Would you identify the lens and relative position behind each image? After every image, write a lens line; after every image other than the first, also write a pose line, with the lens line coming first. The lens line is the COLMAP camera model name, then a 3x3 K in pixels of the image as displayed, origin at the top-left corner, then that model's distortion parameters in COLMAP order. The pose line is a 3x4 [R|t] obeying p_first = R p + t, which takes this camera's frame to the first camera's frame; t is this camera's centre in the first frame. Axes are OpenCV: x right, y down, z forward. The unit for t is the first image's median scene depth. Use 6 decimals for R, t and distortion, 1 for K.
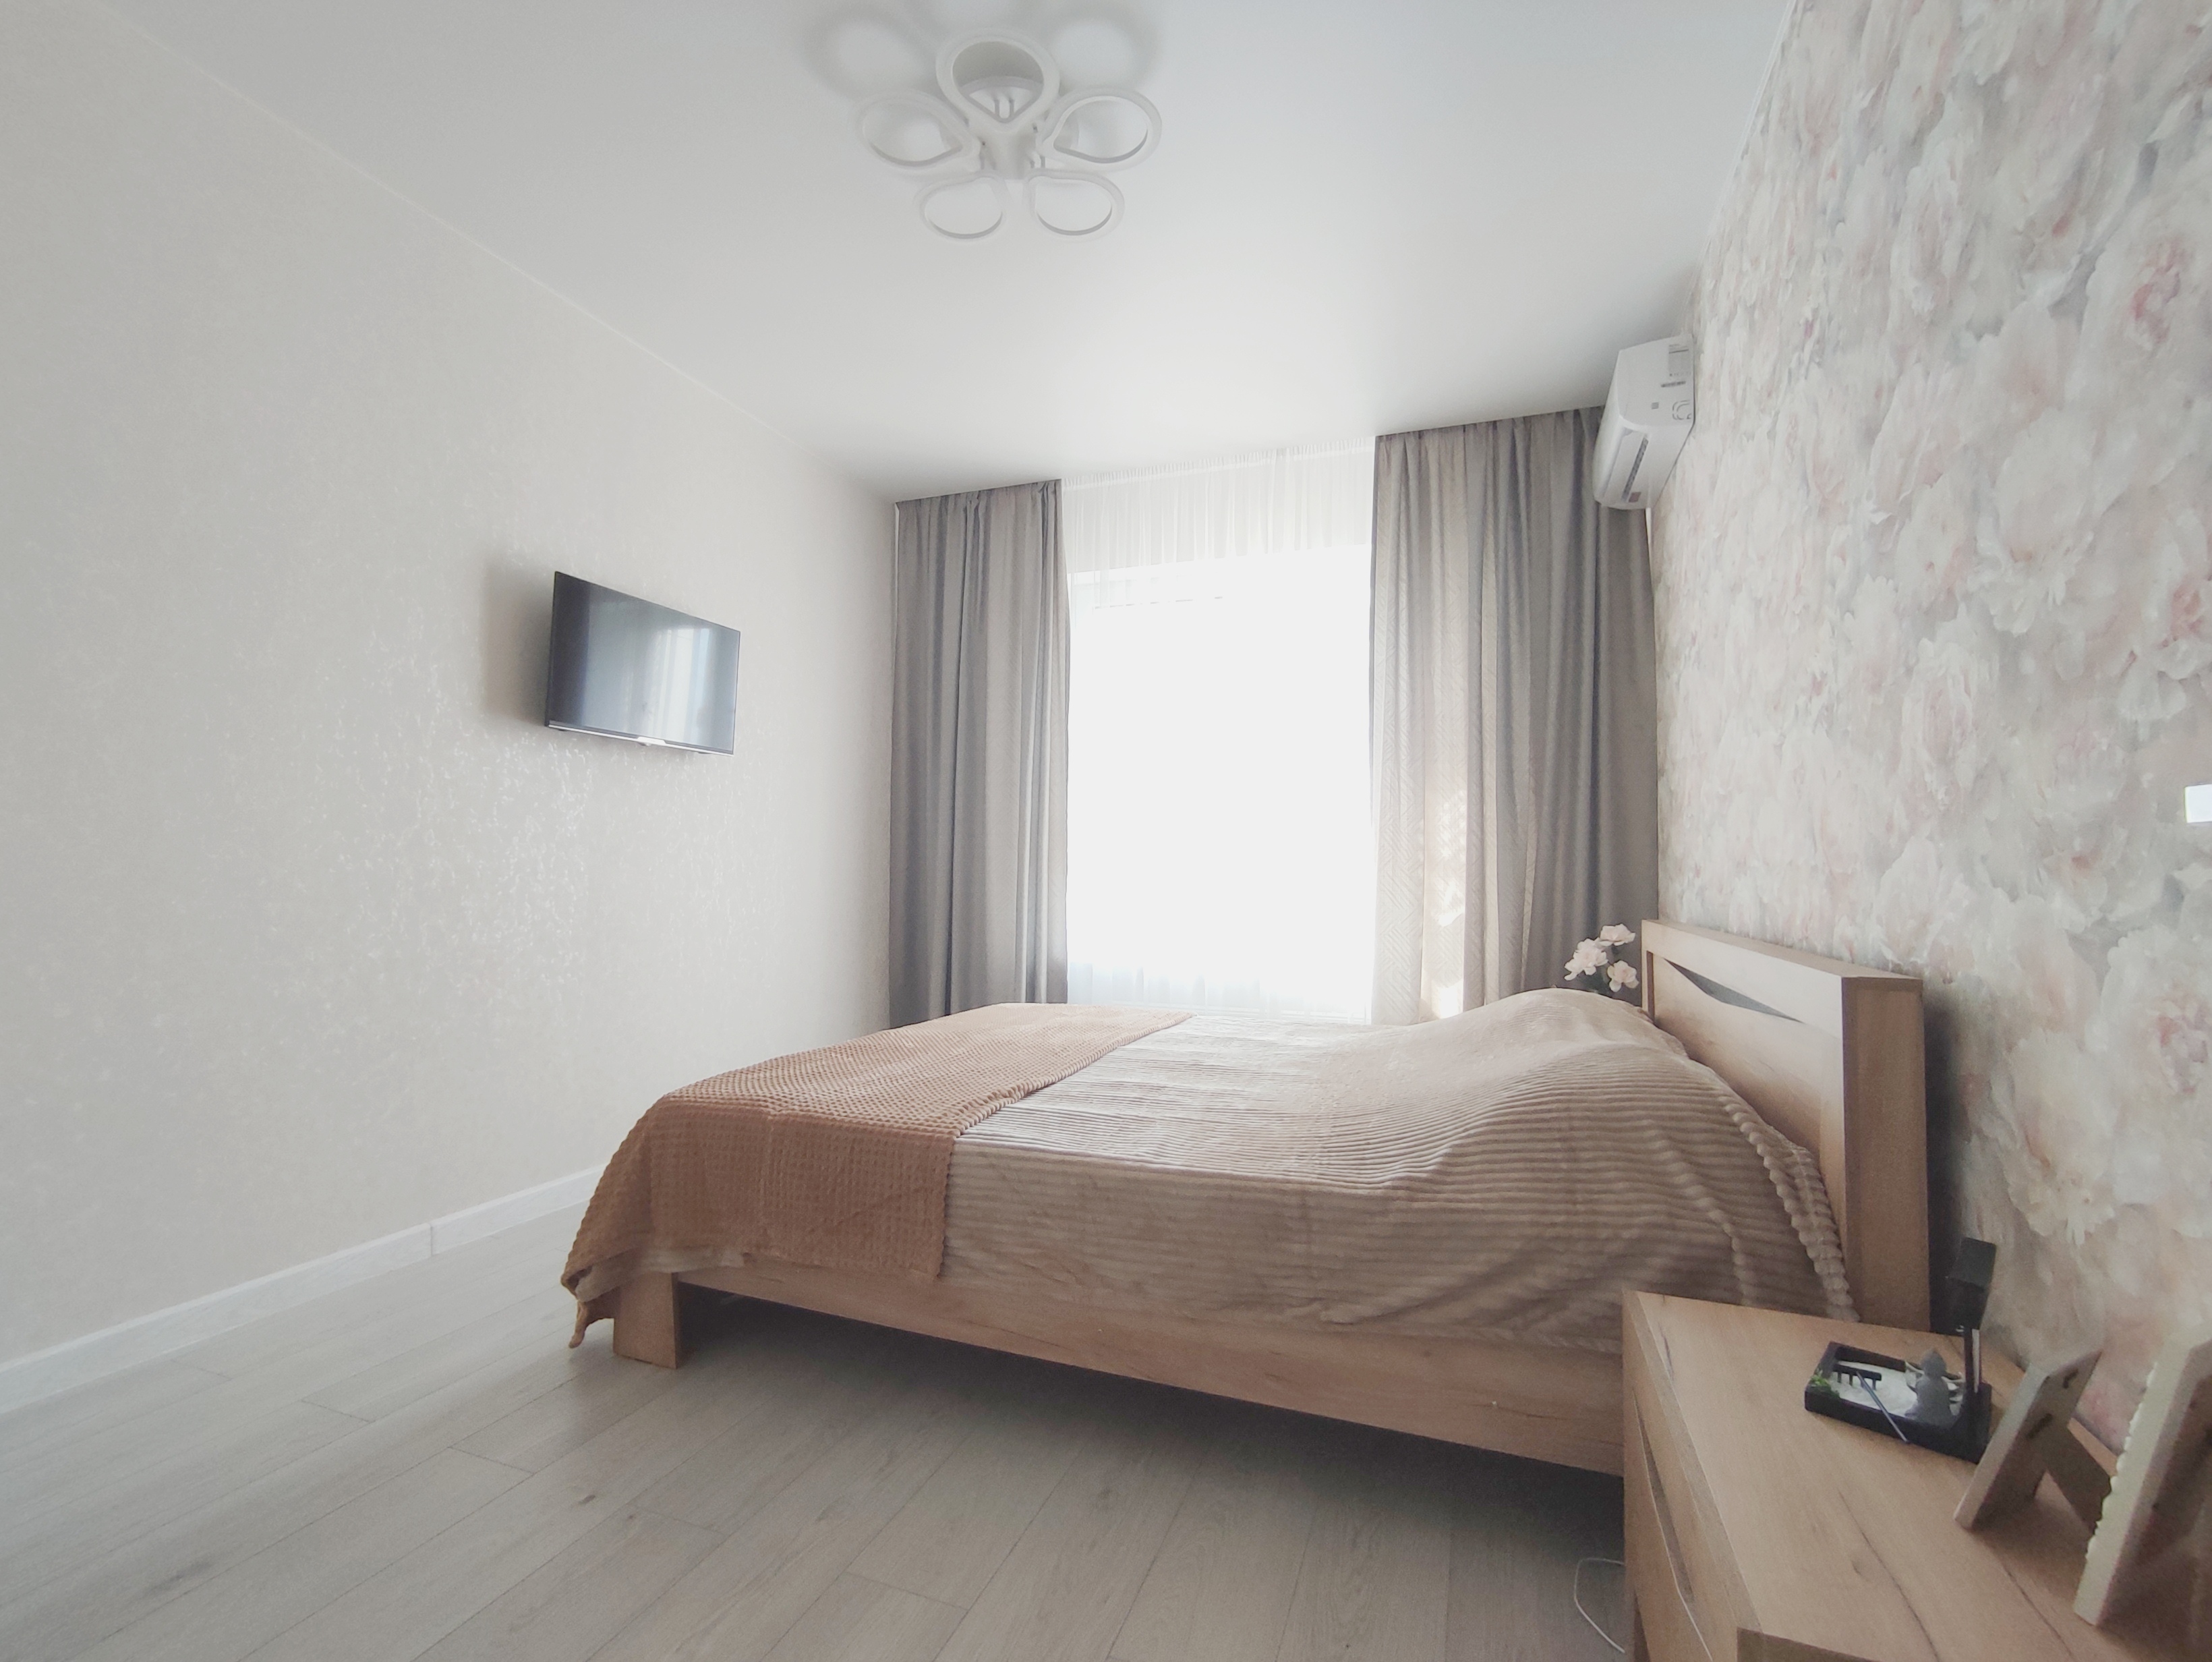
lens RADIAL K [[1013.0, 0, 1118.6], [0, 1013.0, 833.6], [0, 0, 1]] dist [-0.014083, 0.014805]
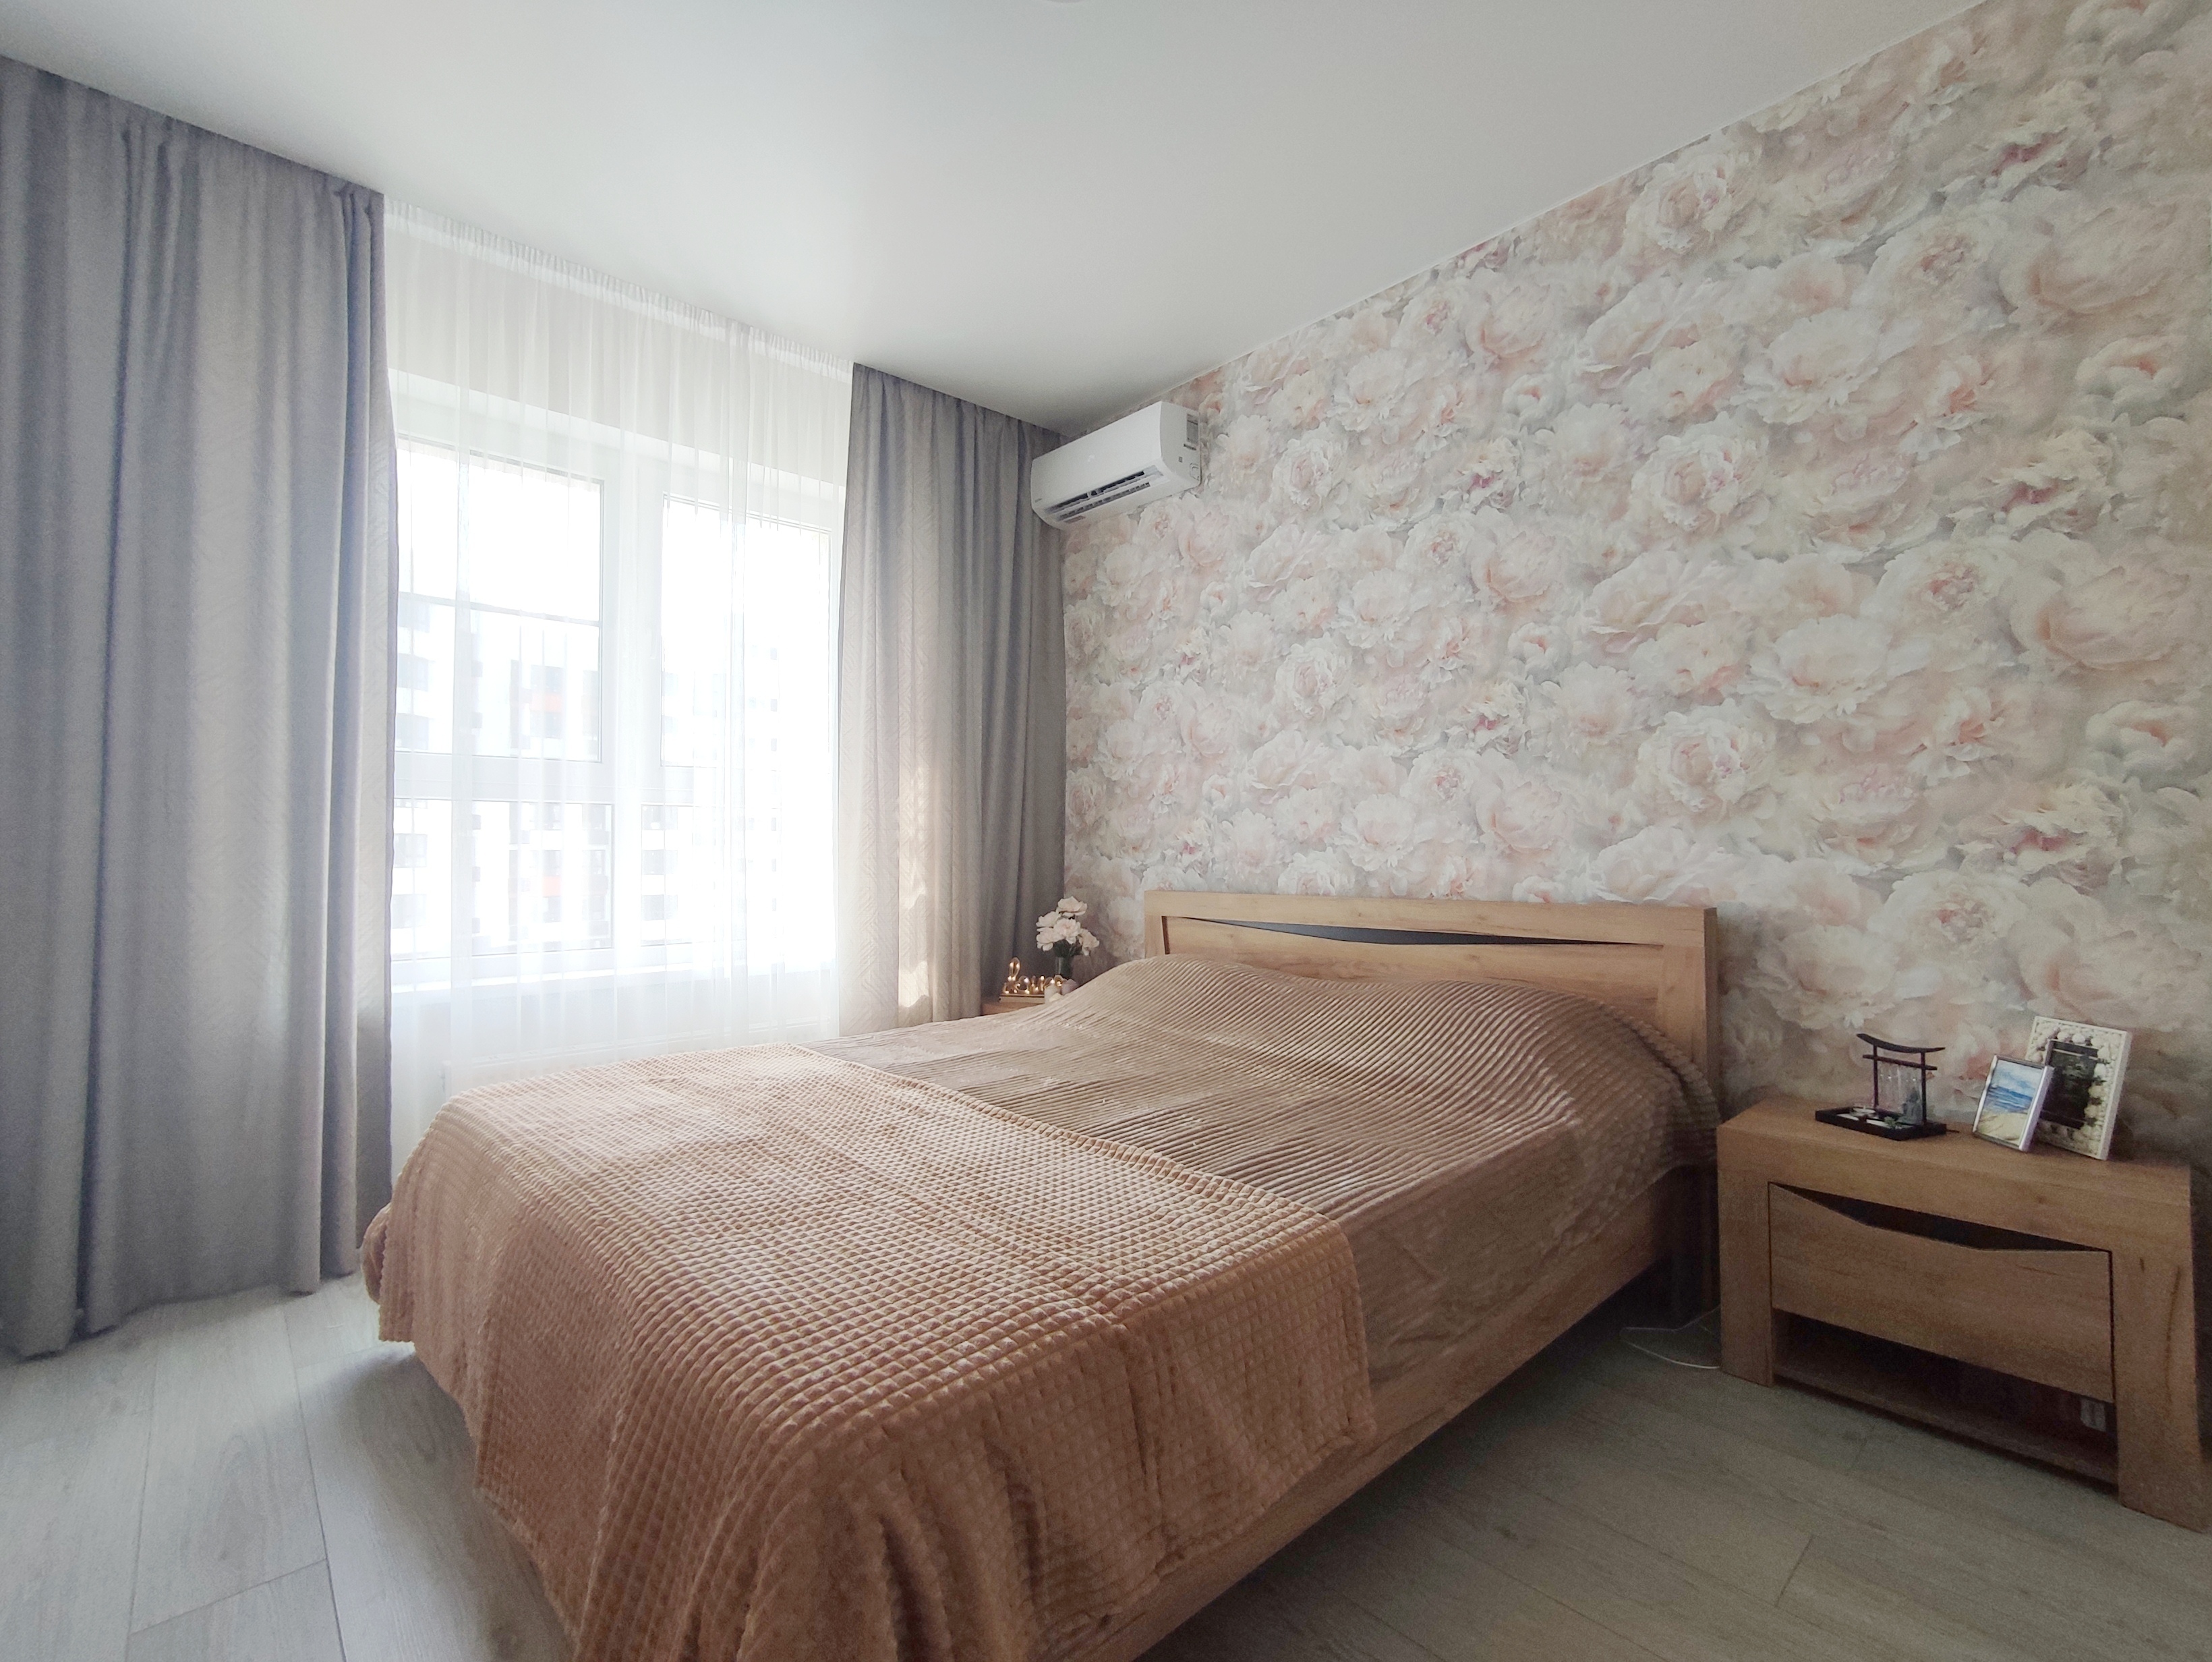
lens RADIAL K [[1013.0, 0, 1118.6], [0, 1013.0, 833.6], [0, 0, 1]] dist [-0.014083, 0.014805]
pose [[0.455327, -0.002959, 0.890319, -1.237765], [-0.017921, 0.999761, 0.012488, 0.011097], [-0.890144, -0.021642, 0.455166, 1.111874]]
